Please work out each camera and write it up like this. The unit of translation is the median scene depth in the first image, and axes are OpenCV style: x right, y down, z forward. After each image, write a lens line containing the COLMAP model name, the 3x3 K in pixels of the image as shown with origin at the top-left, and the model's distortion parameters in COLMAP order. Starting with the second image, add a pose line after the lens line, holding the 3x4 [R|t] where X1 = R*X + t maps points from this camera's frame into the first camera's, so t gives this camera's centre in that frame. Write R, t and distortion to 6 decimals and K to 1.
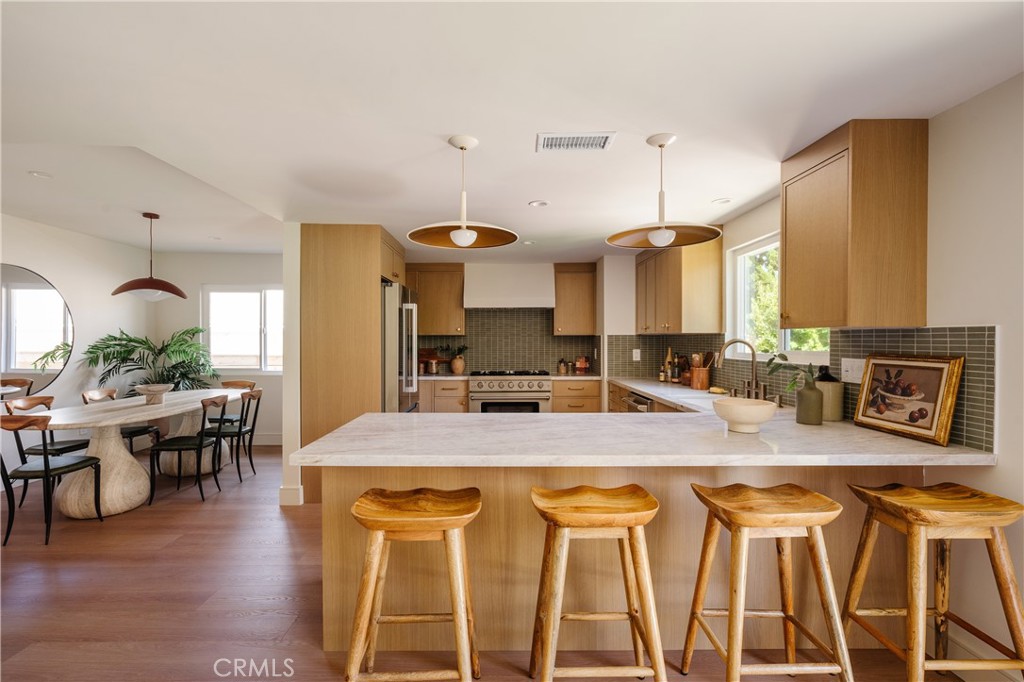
lens RADIAL K [[466.8, 0, 511.8], [0, 466.8, 345.4], [0, 0, 1]] dist [0.005455, 0.000563]
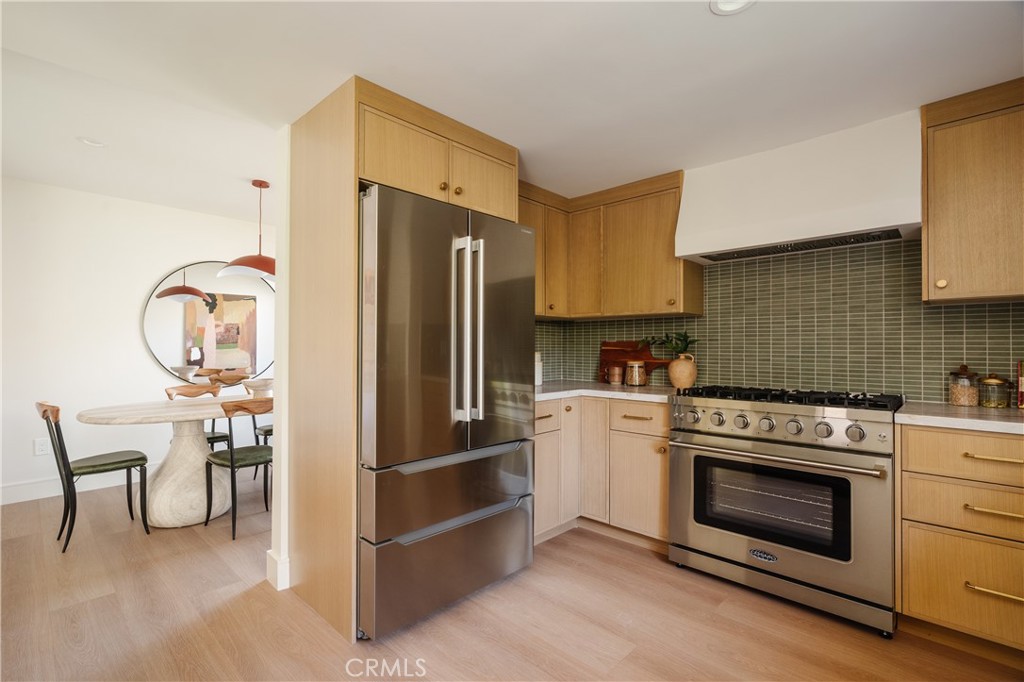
lens RADIAL K [[466.8, 0, 512.6], [0, 466.8, 343.8], [0, 0, 1]] dist [0.005455, 0.000563]
pose [[0.710875, -0.004952, -0.703301, 0.122246], [-0.009304, 0.999822, -0.016444, 0.021592], [0.703257, 0.018233, 0.710702, 0.517450]]
